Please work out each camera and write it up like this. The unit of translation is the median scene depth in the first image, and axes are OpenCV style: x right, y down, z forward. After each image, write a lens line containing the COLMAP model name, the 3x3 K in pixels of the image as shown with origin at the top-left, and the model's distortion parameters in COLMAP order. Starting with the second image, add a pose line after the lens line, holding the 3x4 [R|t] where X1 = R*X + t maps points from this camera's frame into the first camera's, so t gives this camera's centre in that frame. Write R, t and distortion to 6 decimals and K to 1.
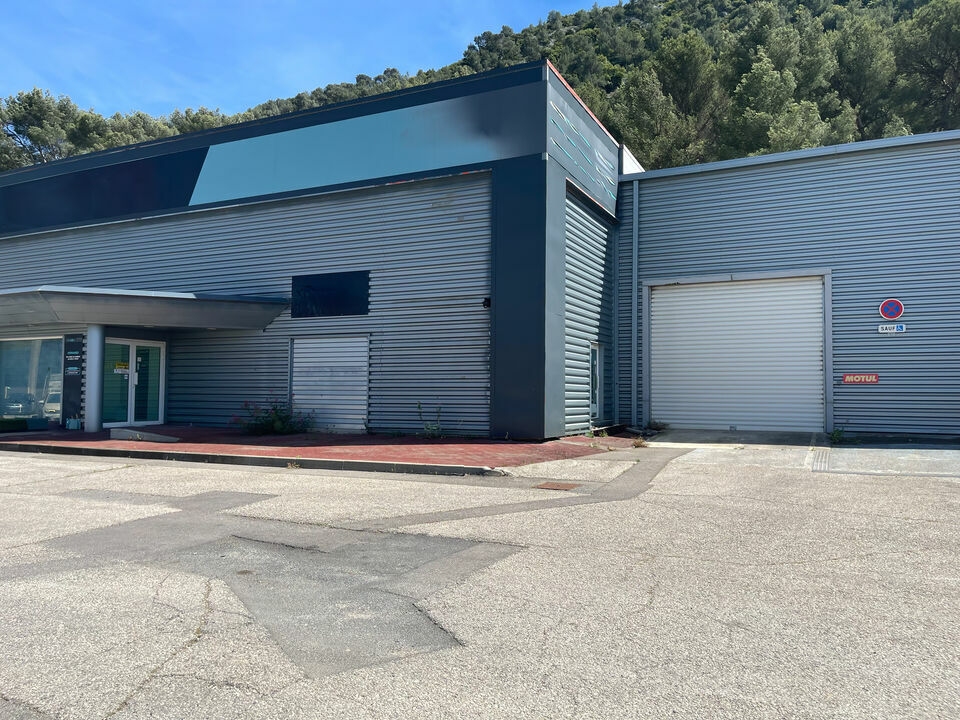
lens RADIAL K [[712.7, 0, 481.7], [0, 712.7, 358.4], [0, 0, 1]] dist [0.068059, 0.003131]
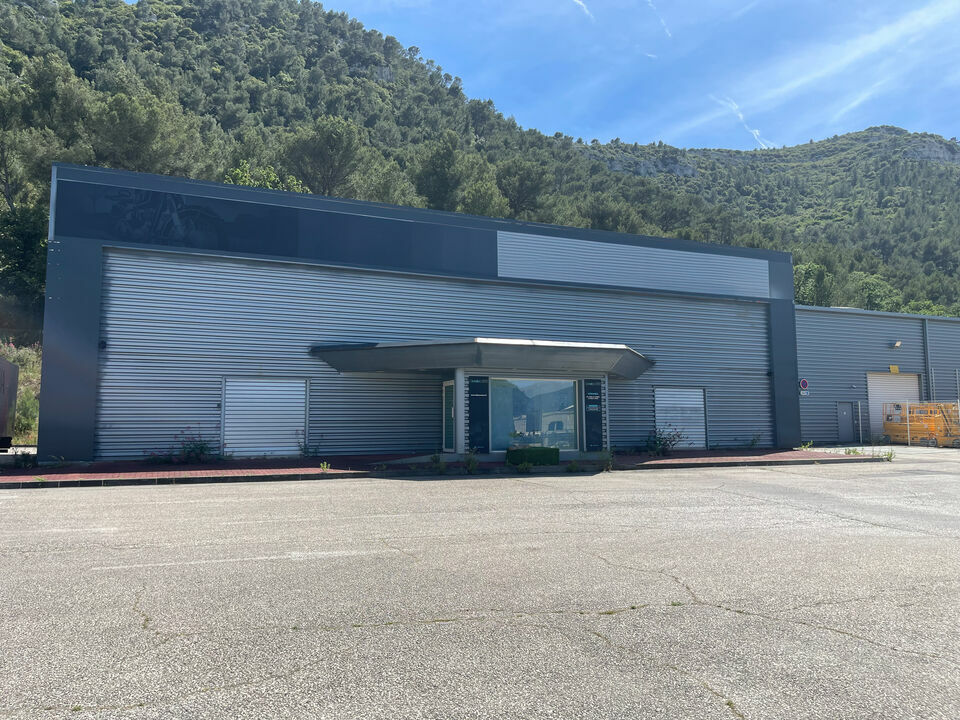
lens RADIAL K [[712.7, 0, 482.1], [0, 712.7, 359.9], [0, 0, 1]] dist [0.068059, 0.003131]
pose [[0.665269, 0.063110, 0.743931, -1.643741], [-0.024075, 0.997716, -0.063110, 0.017108], [-0.746215, 0.024075, 0.665269, 0.296468]]
